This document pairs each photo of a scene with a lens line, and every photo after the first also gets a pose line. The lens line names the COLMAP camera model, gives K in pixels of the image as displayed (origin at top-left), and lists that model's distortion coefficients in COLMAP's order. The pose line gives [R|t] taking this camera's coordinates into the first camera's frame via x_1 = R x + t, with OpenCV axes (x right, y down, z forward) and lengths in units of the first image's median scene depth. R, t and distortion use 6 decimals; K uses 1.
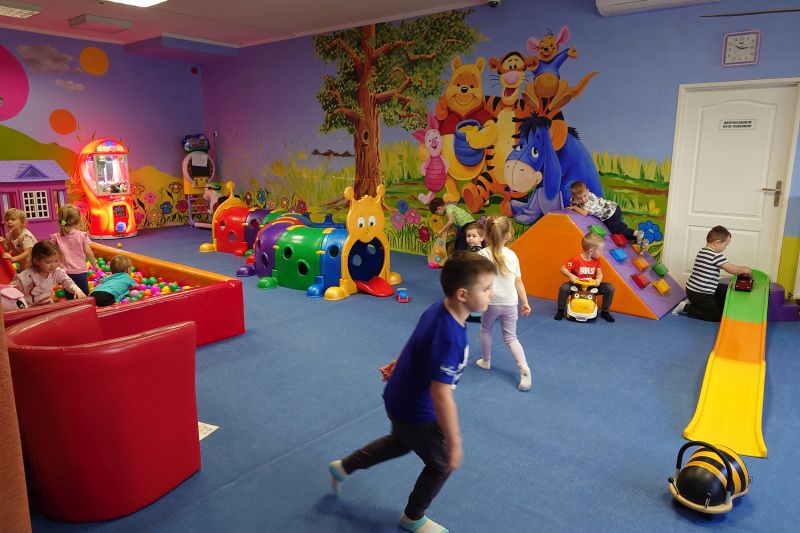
lens RADIAL K [[555.9, 0, 403.4], [0, 555.9, 257.7], [0, 0, 1]] dist [-0.006132, -0.000190]
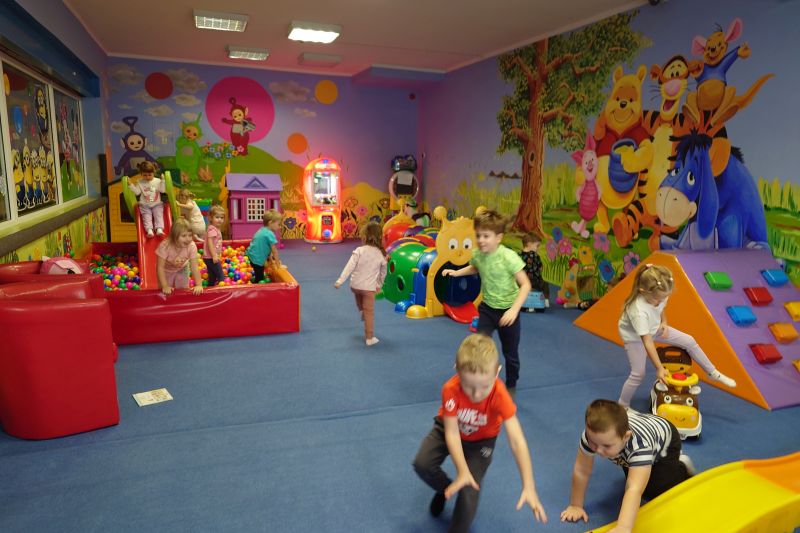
lens RADIAL K [[554.9, 0, 399.3], [0, 554.9, 274.9], [0, 0, 1]] dist [-0.003211, -0.003327]
pose [[0.863563, 0.113550, -0.491289, 0.236563], [-0.119812, 0.992618, 0.018821, -0.011997], [0.489800, 0.042609, 0.870793, 0.080047]]
